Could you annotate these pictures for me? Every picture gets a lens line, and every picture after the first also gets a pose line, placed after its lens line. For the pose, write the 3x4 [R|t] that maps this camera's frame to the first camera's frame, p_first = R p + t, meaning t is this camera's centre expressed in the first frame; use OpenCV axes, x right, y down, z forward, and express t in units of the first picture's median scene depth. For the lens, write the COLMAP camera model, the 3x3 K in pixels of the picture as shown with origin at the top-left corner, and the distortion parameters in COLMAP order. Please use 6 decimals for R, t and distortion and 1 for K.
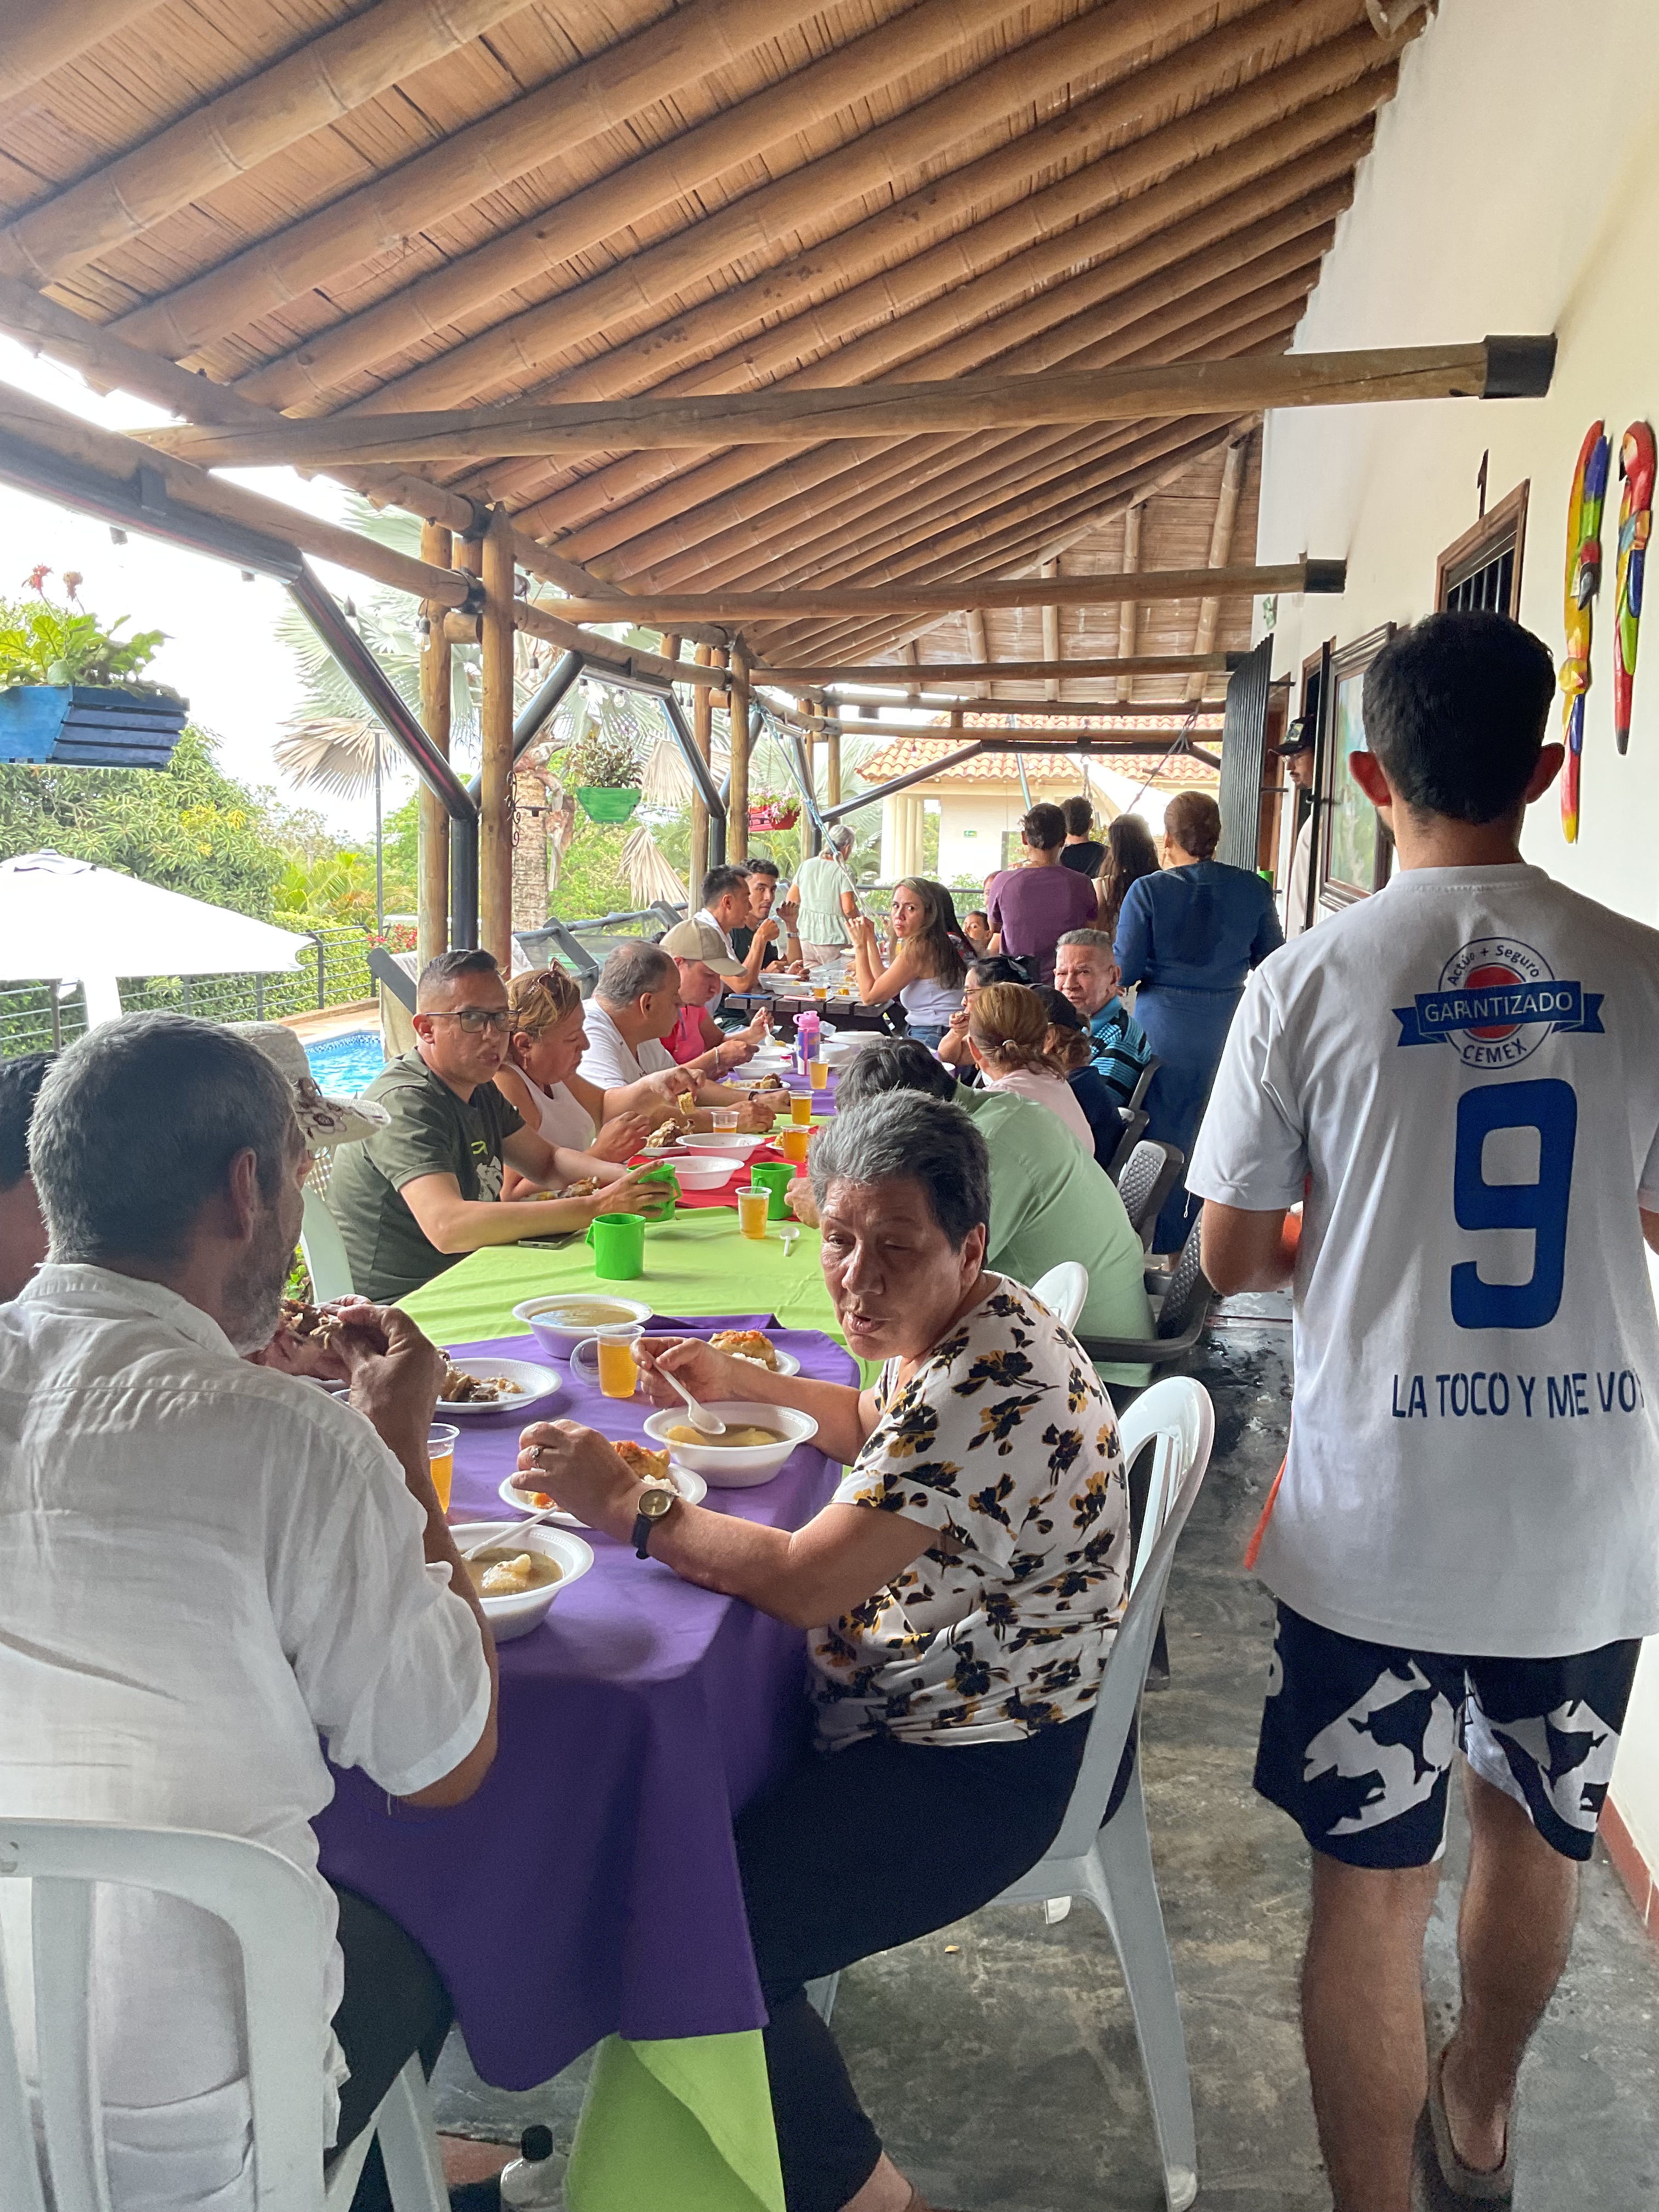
lens RADIAL K [[1830.4, 0, 817.4], [0, 1830.4, 1117.4], [0, 0, 1]] dist [0.146783, -0.293873]
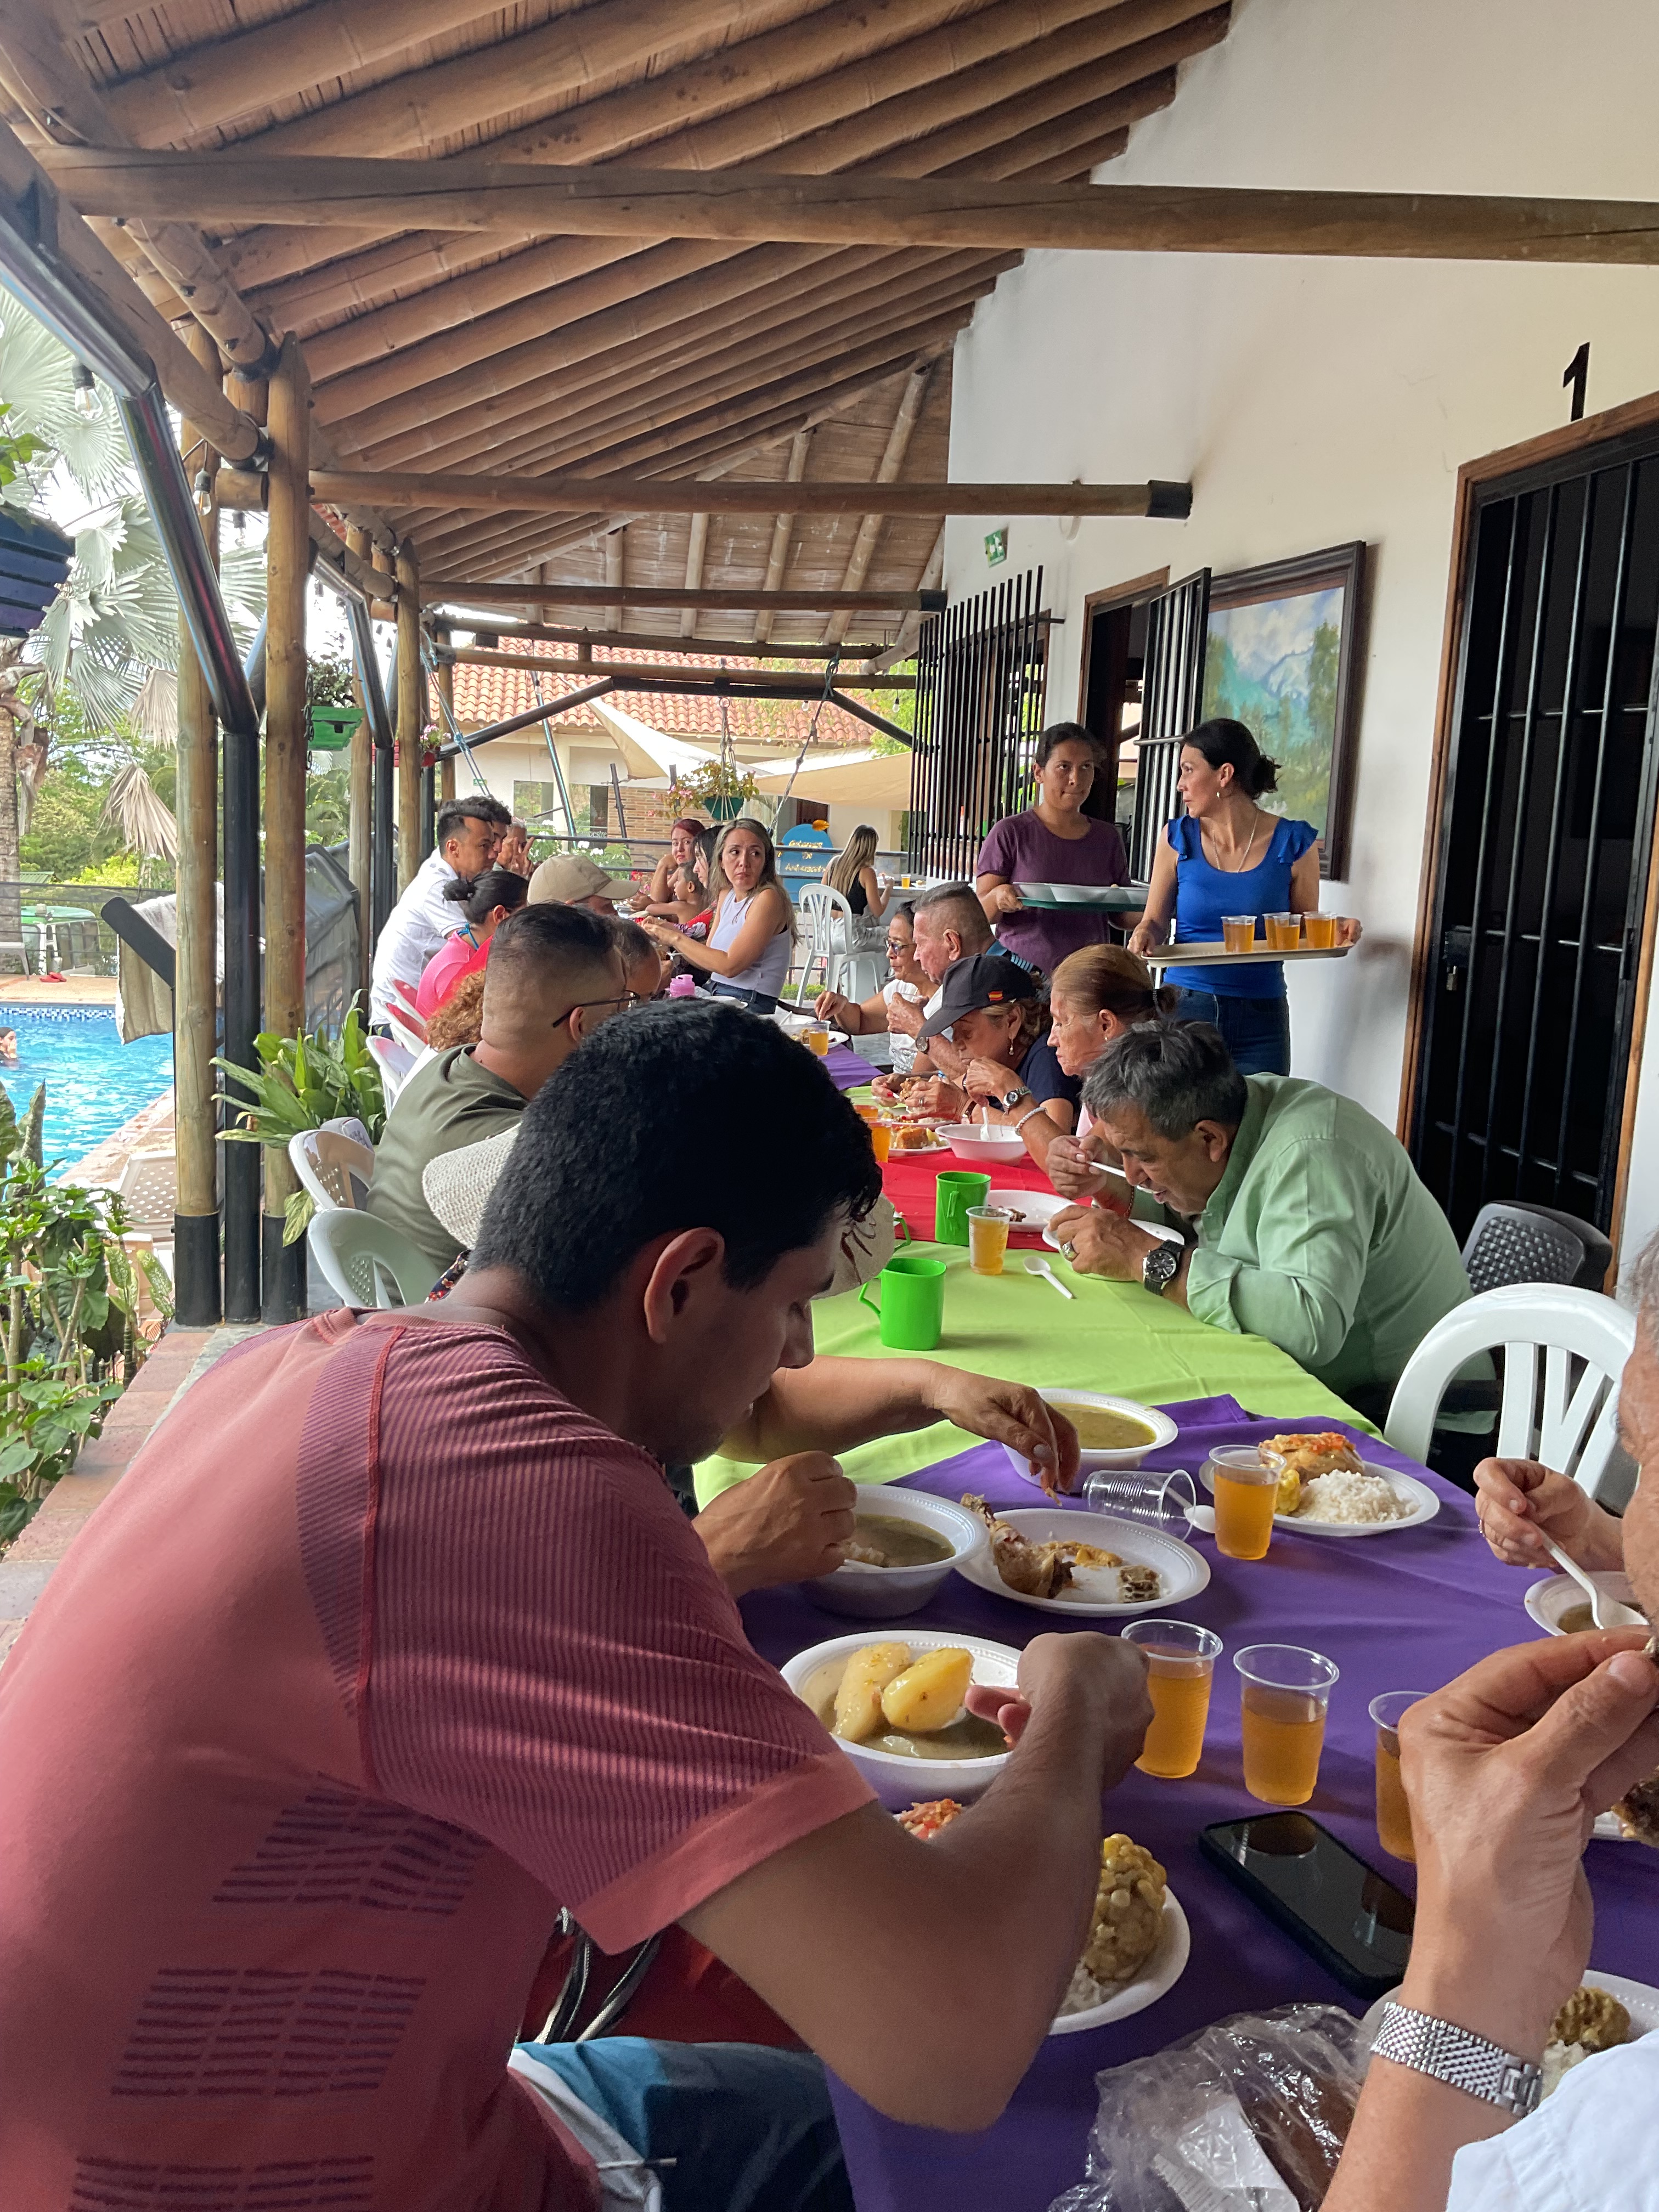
lens RADIAL K [[1830.4, 0, 817.4], [0, 1830.4, 1117.4], [0, 0, 1]] dist [0.146783, -0.293873]
pose [[0.961524, -0.031140, 0.272950, -0.081497], [0.024280, 0.999300, 0.028478, -0.006015], [-0.273646, -0.020755, 0.961606, 0.074035]]
